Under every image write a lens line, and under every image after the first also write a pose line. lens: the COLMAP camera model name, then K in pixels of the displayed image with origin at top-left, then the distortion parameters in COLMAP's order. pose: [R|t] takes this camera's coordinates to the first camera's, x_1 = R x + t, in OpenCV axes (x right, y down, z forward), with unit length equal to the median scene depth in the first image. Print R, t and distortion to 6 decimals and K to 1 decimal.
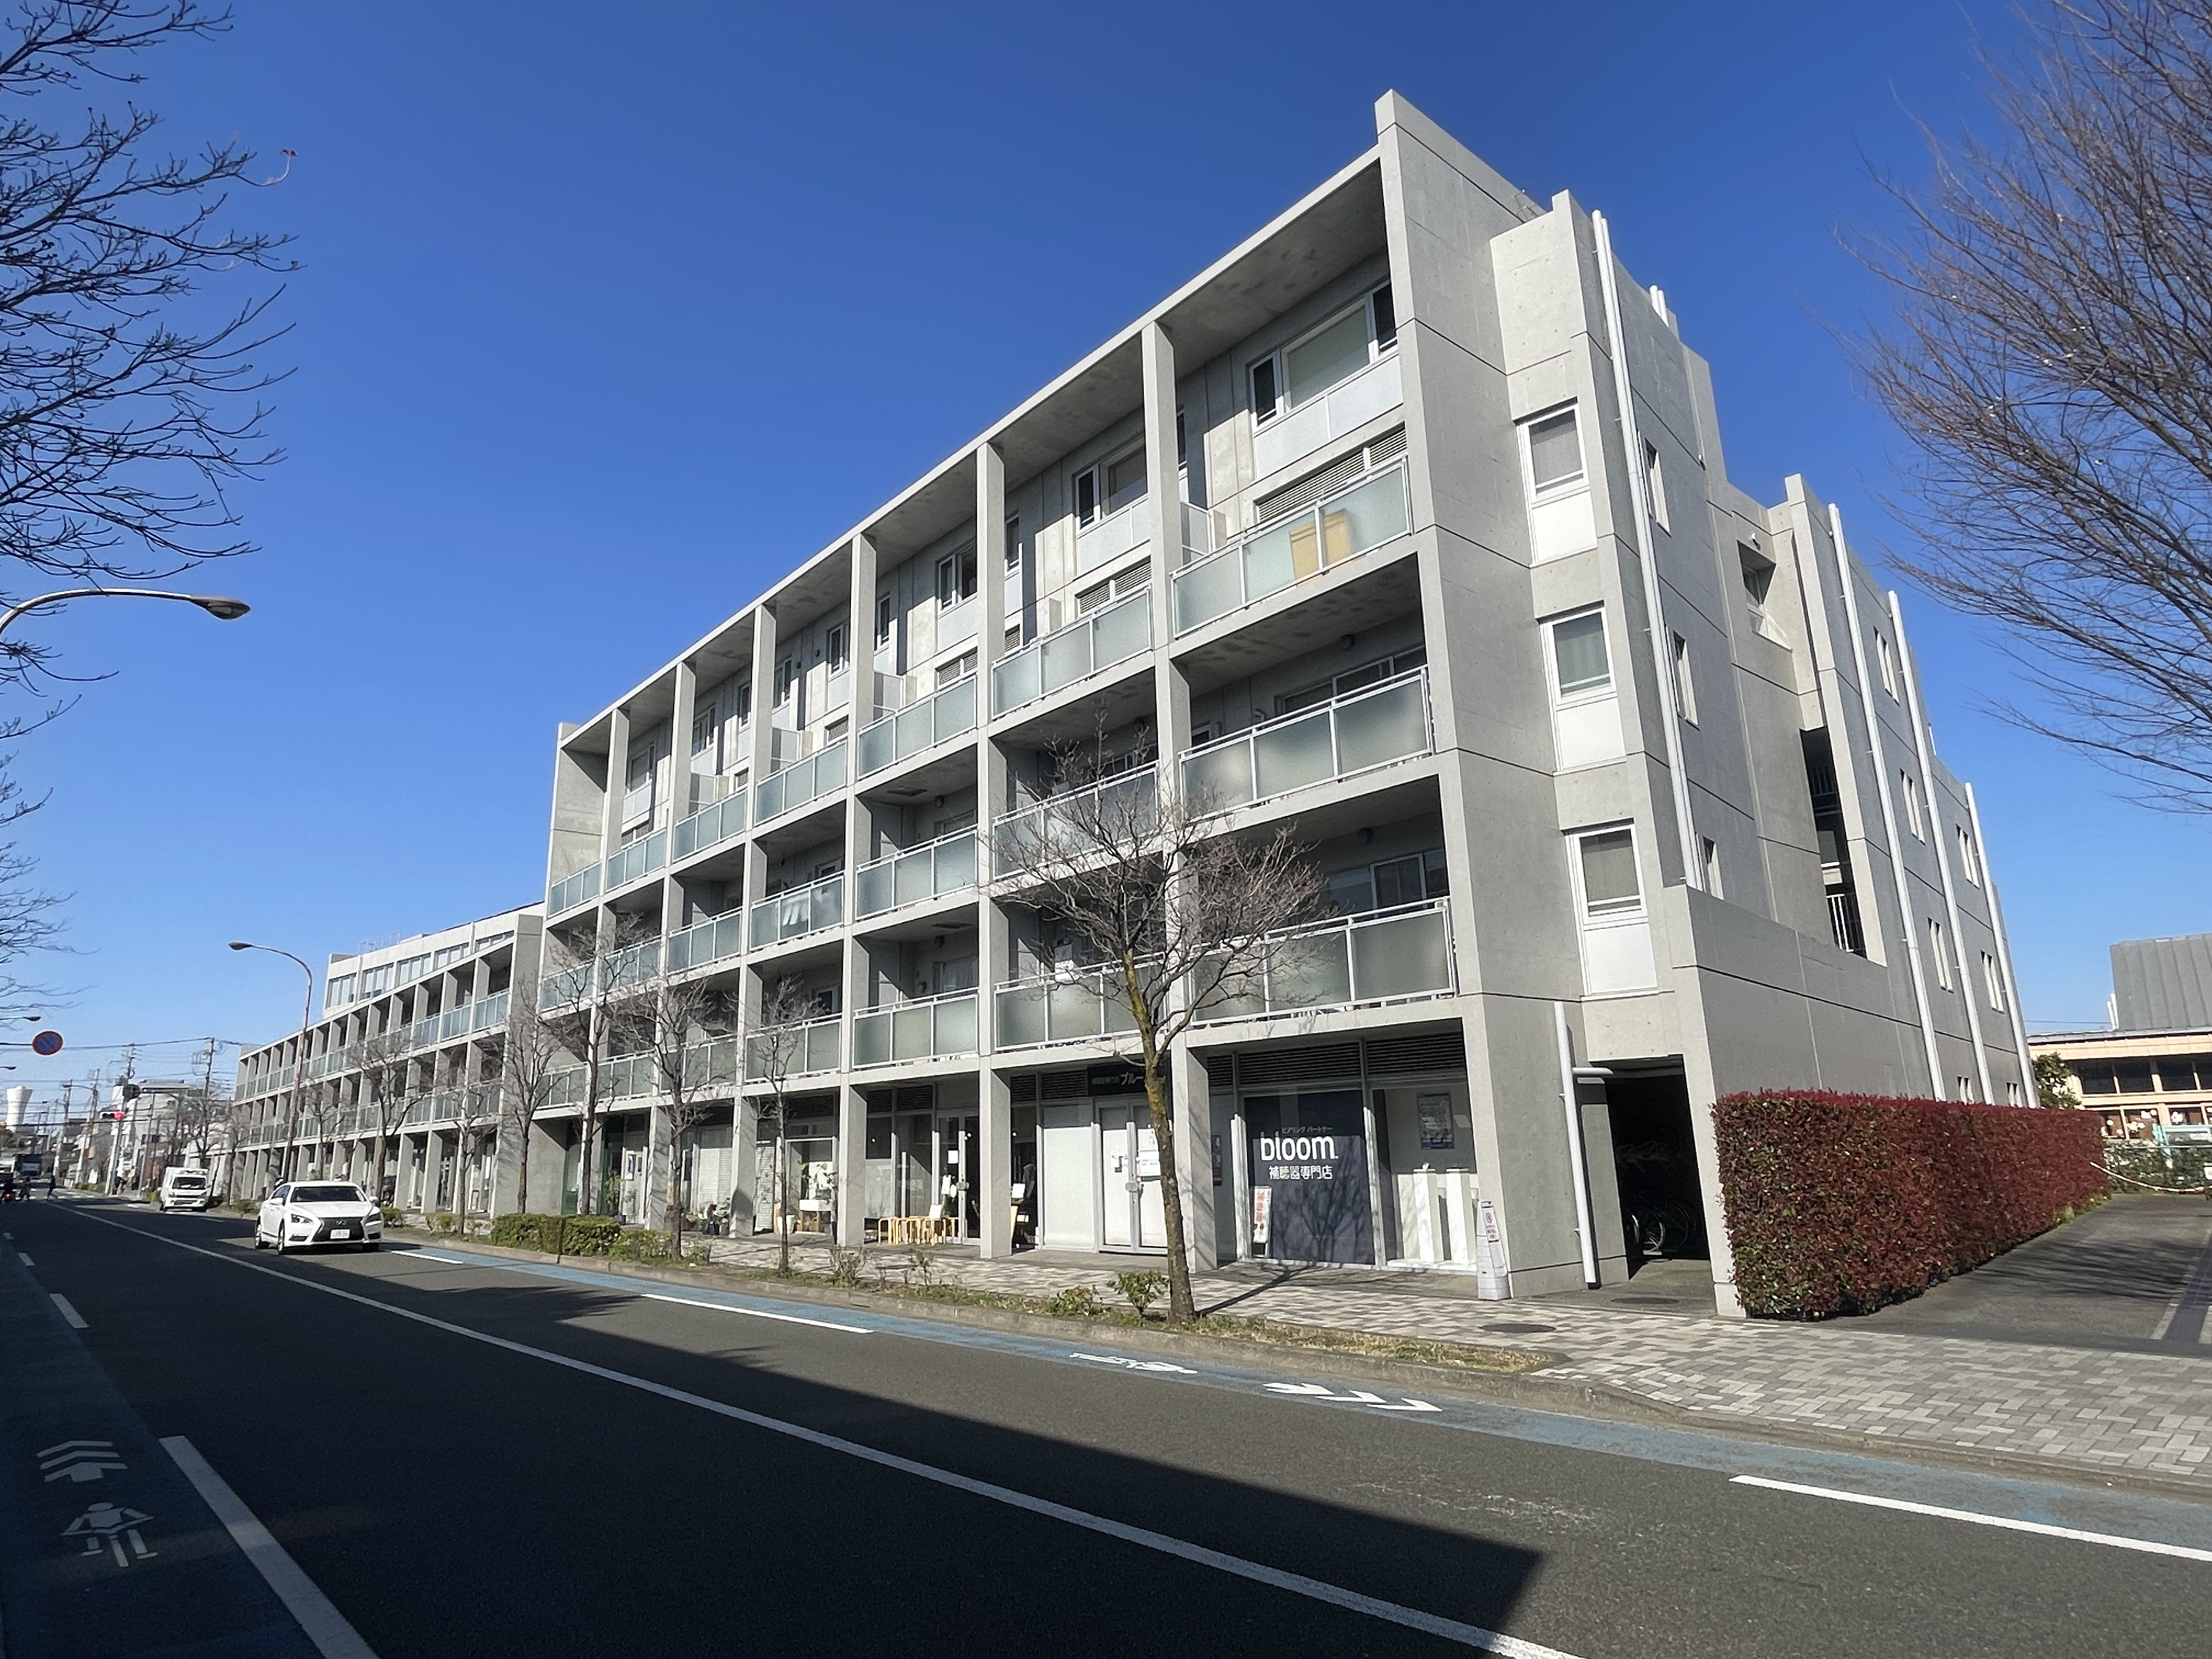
lens RADIAL K [[1304.4, 0, 1105.5], [0, 1304.4, 816.4], [0, 0, 1]] dist [-0.001587, -0.001390]
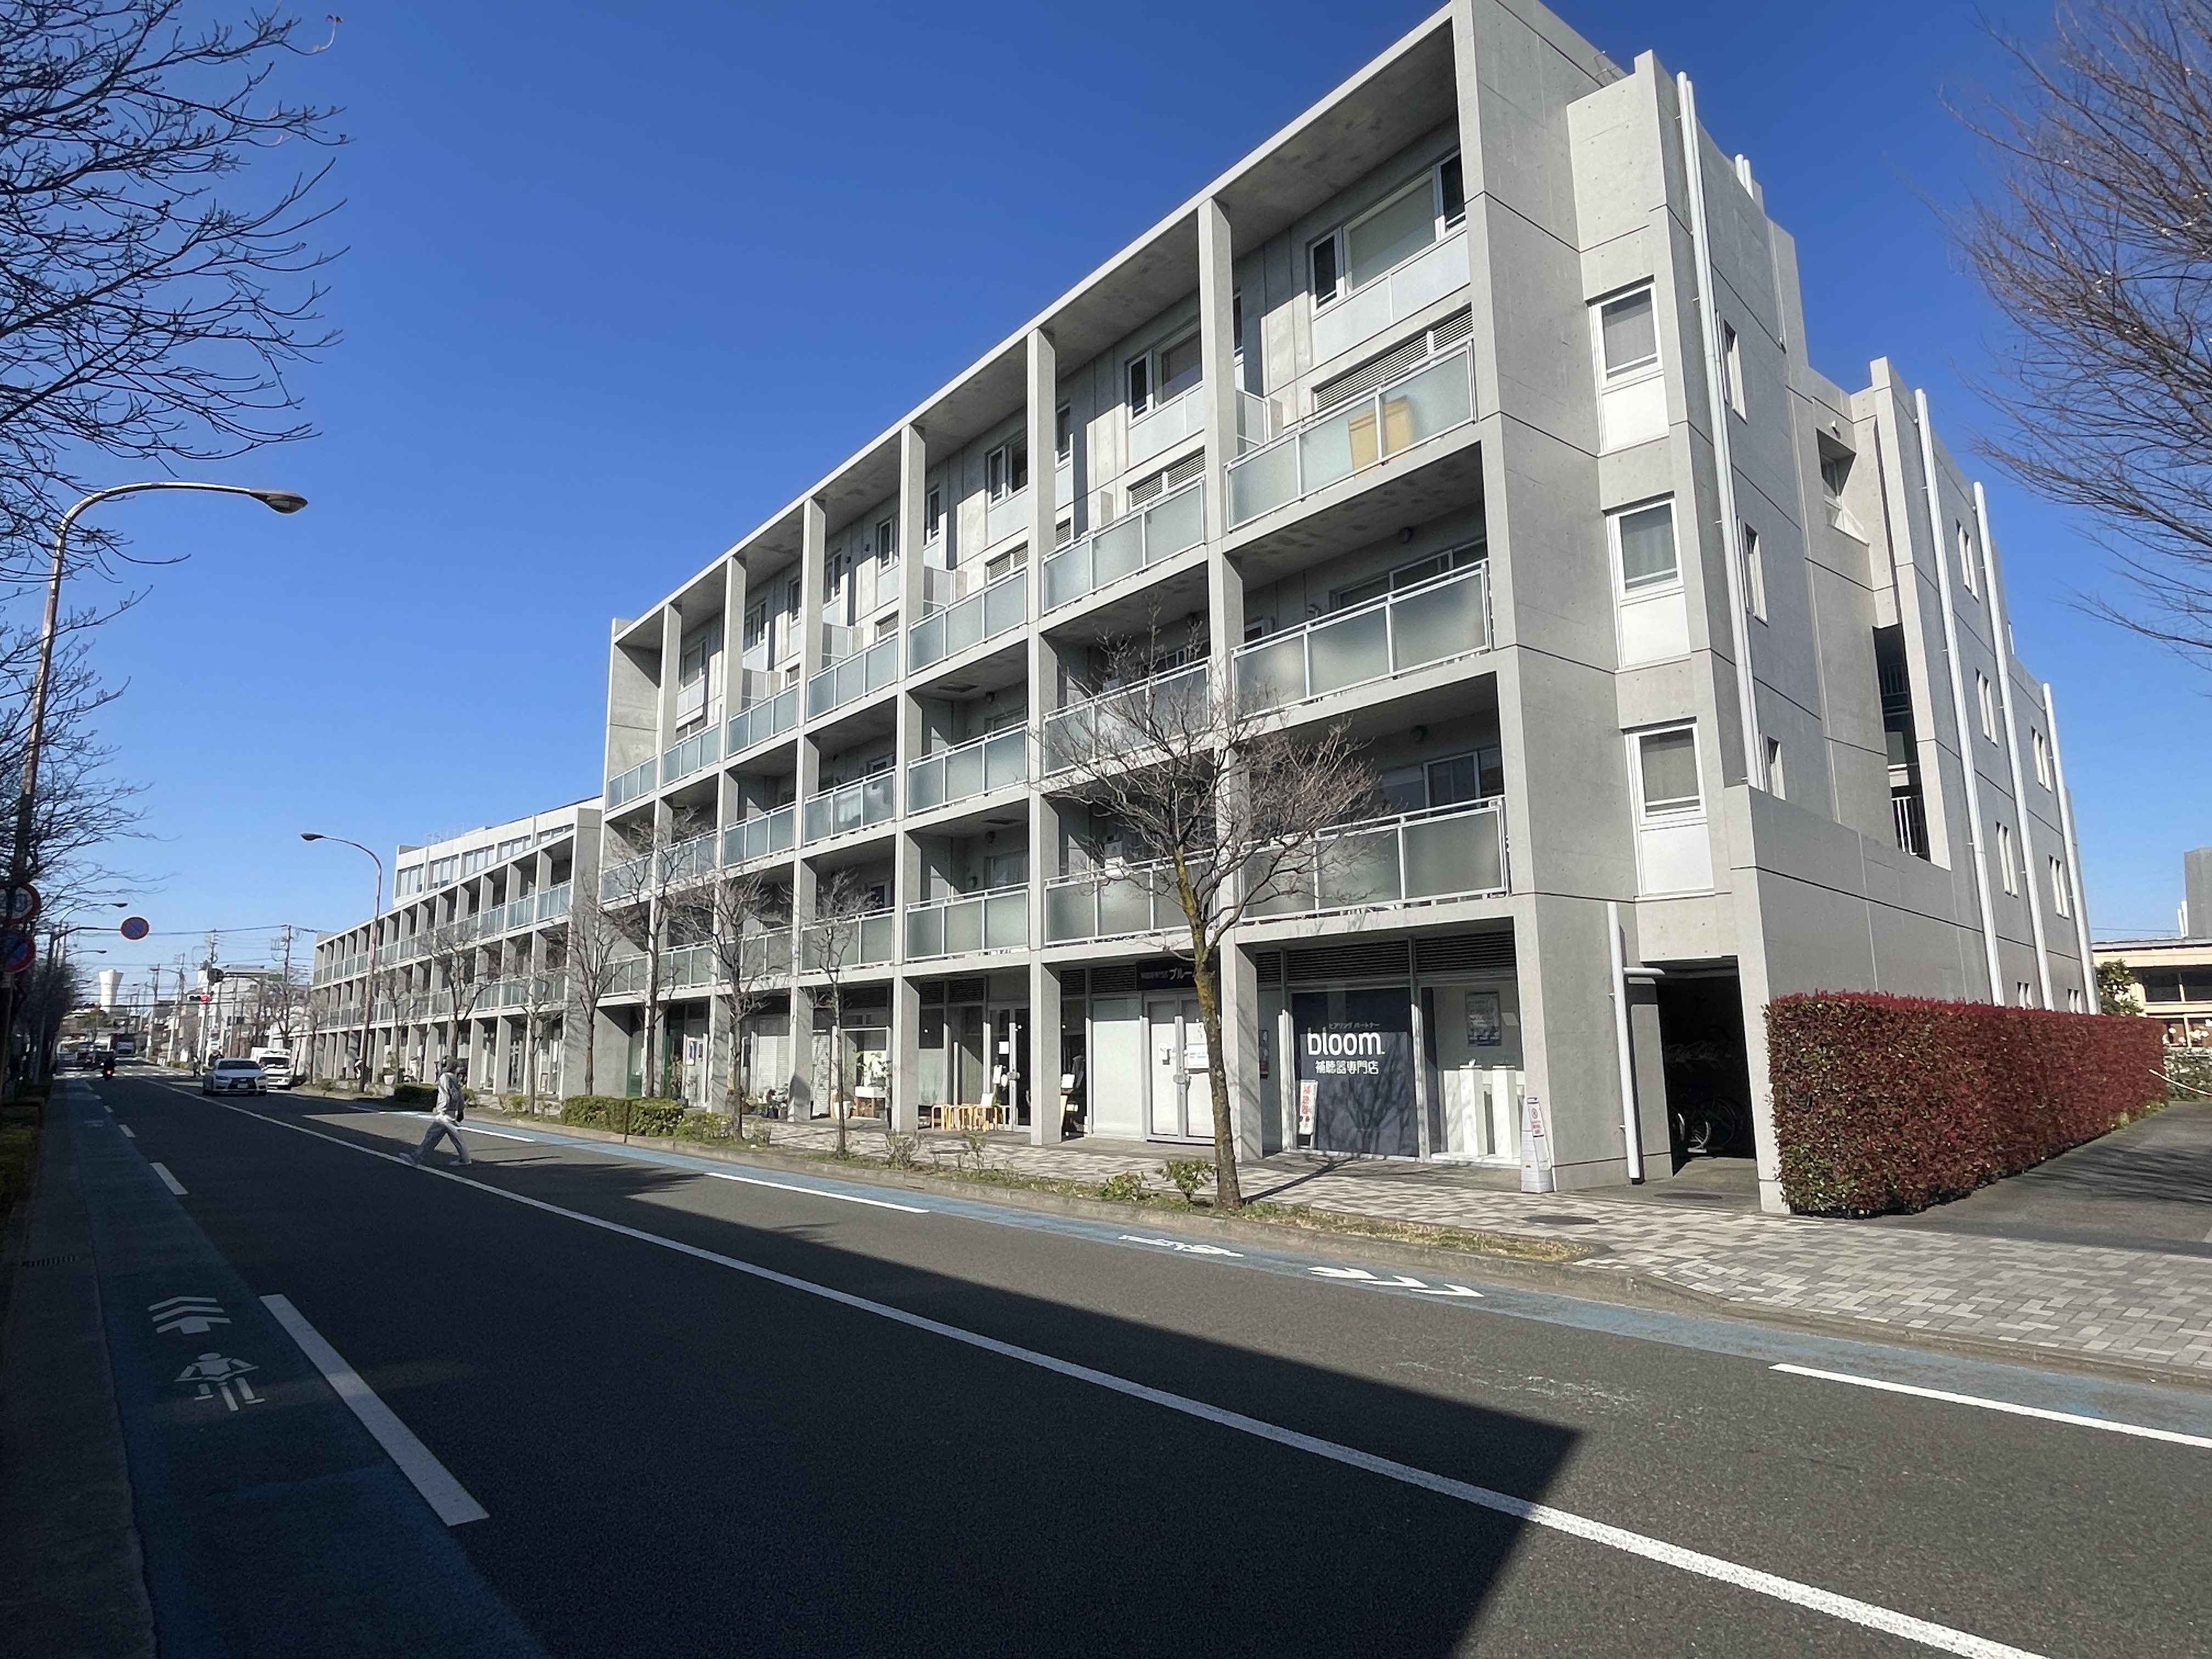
lens RADIAL K [[1304.4, 0, 1105.4], [0, 1304.4, 819.6], [0, 0, 1]] dist [-0.001587, -0.001390]
pose [[0.999287, 0.007820, -0.036924, -0.001548], [-0.004840, 0.996773, 0.080120, 0.001419], [0.037432, -0.079884, 0.996101, 0.000540]]
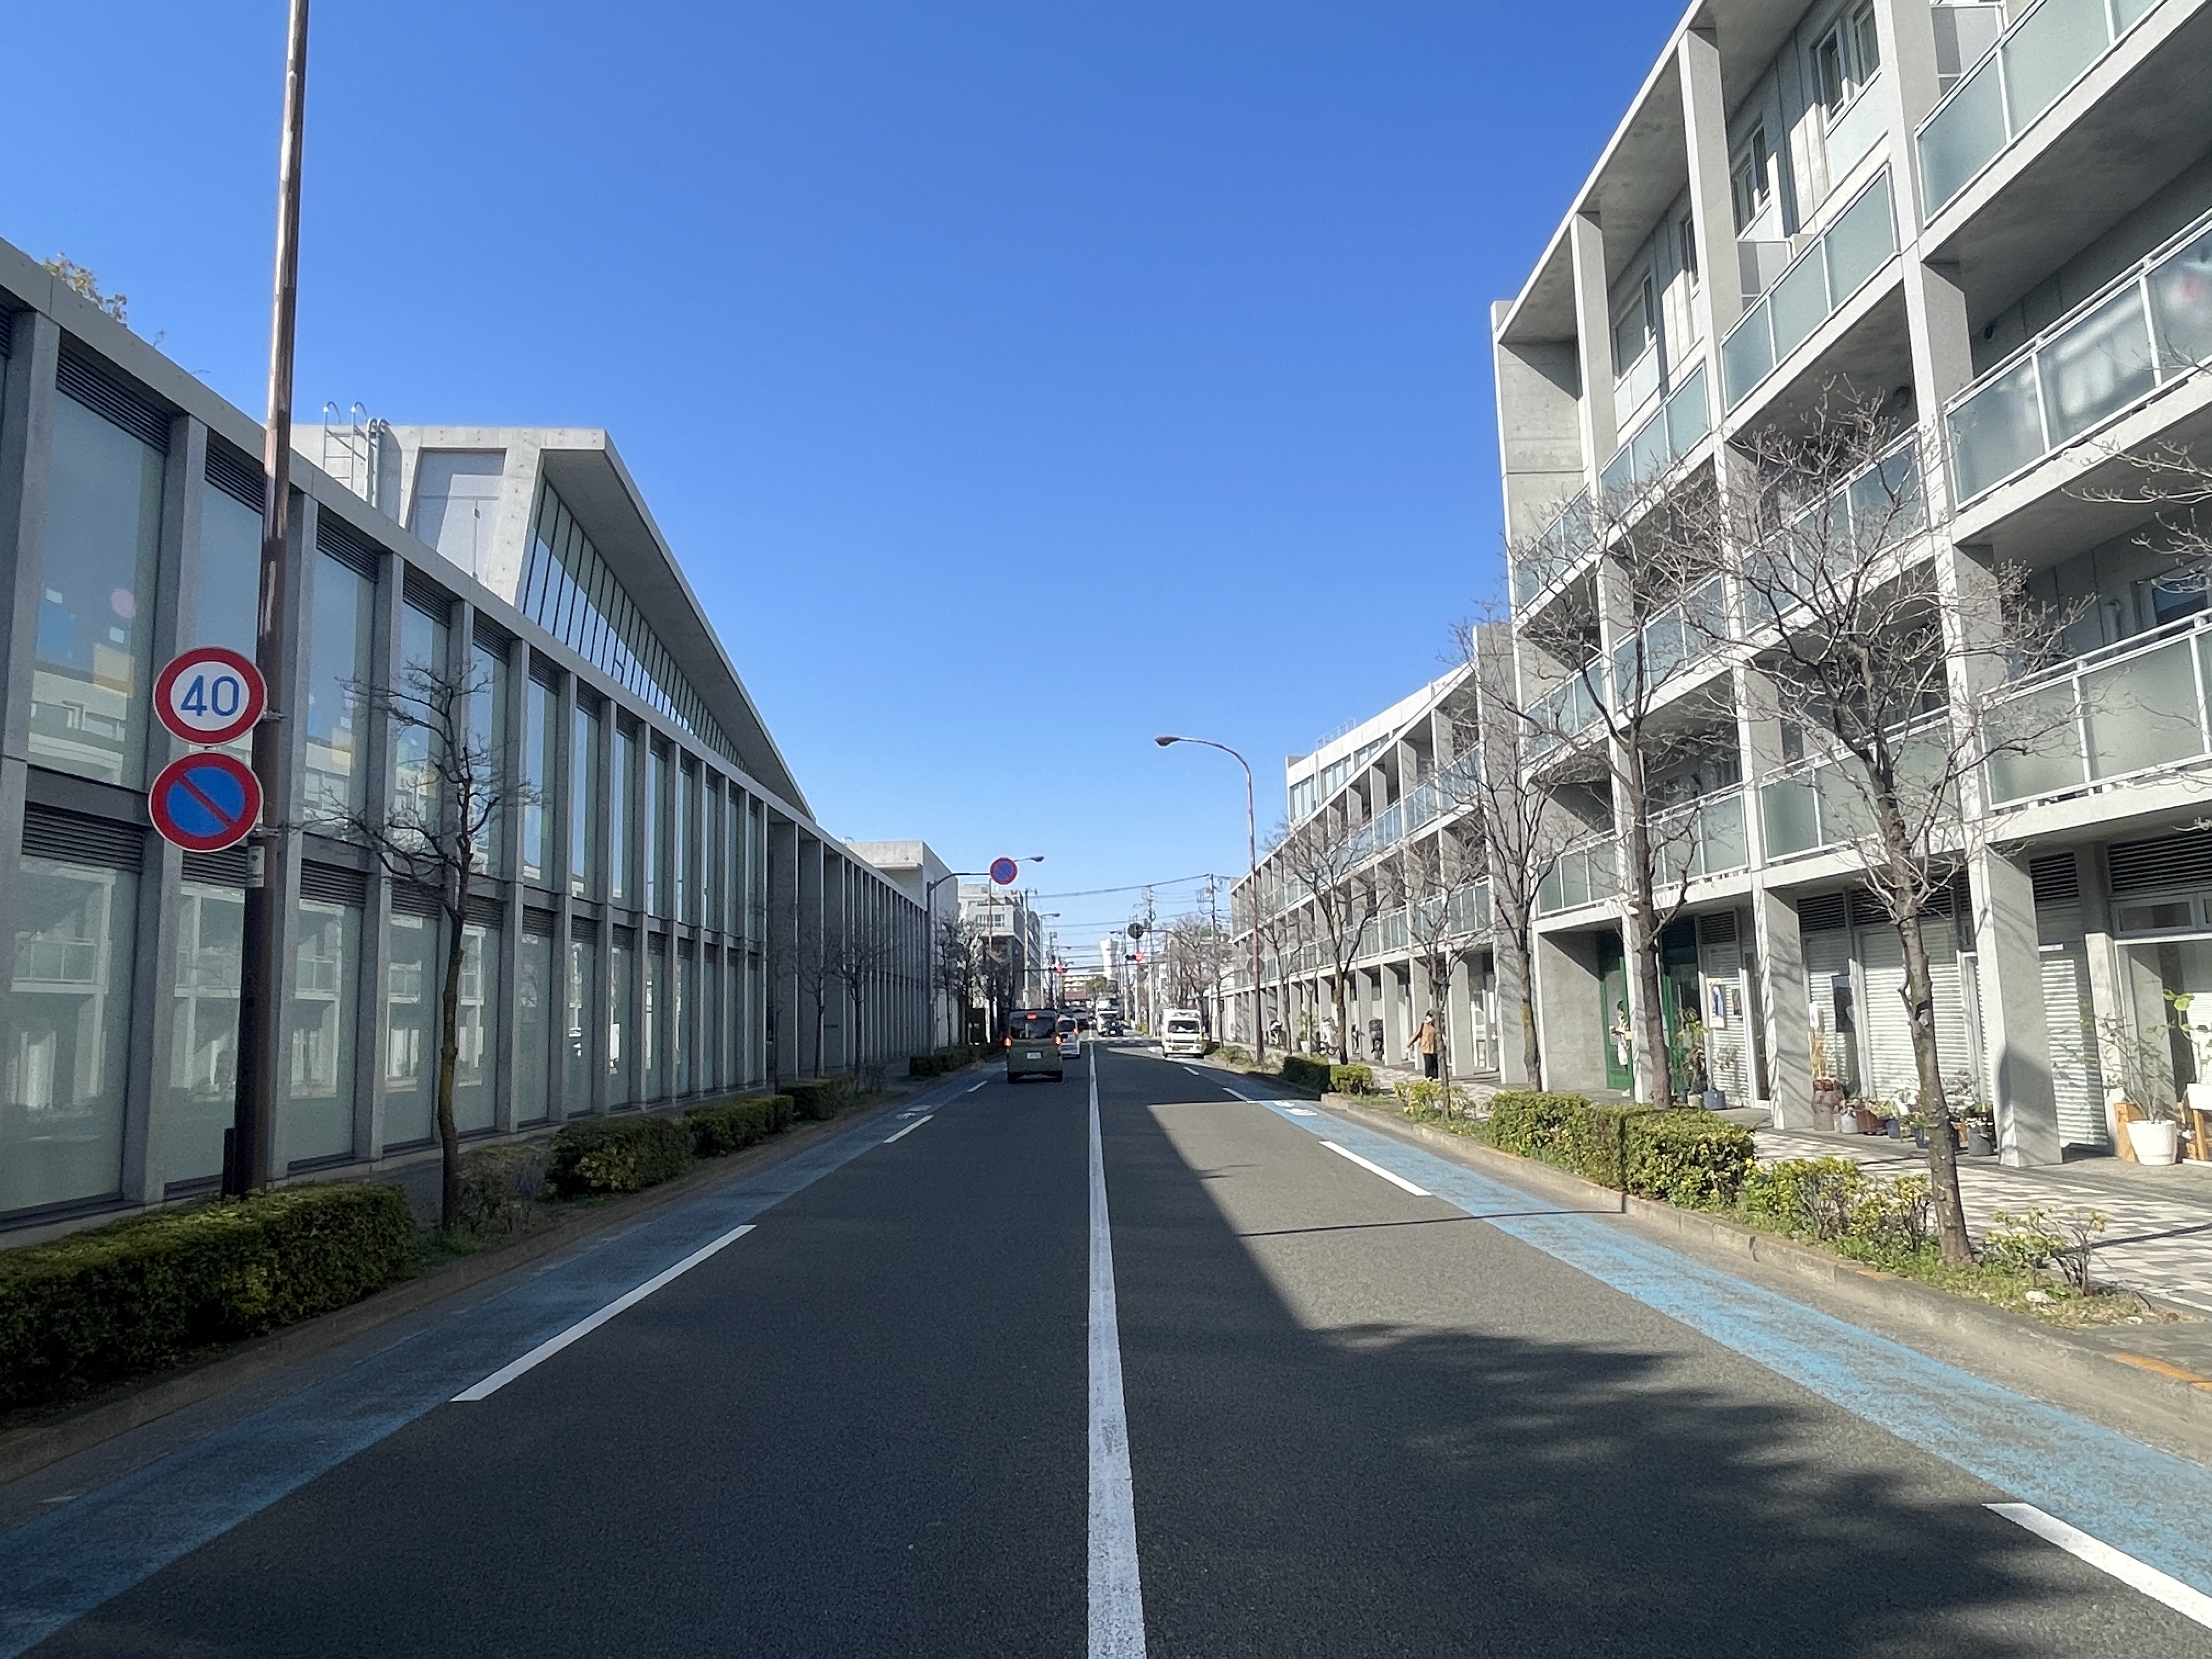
lens RADIAL K [[1501.0, 0, 1102.0], [0, 1501.0, 820.8], [0, 0, 1]] dist [-0.001121, -0.003004]
pose [[0.765896, -0.079925, -0.637977, -0.260551], [0.166824, 0.982966, 0.077128, 0.169012], [0.620945, -0.165502, 0.766183, 0.620210]]
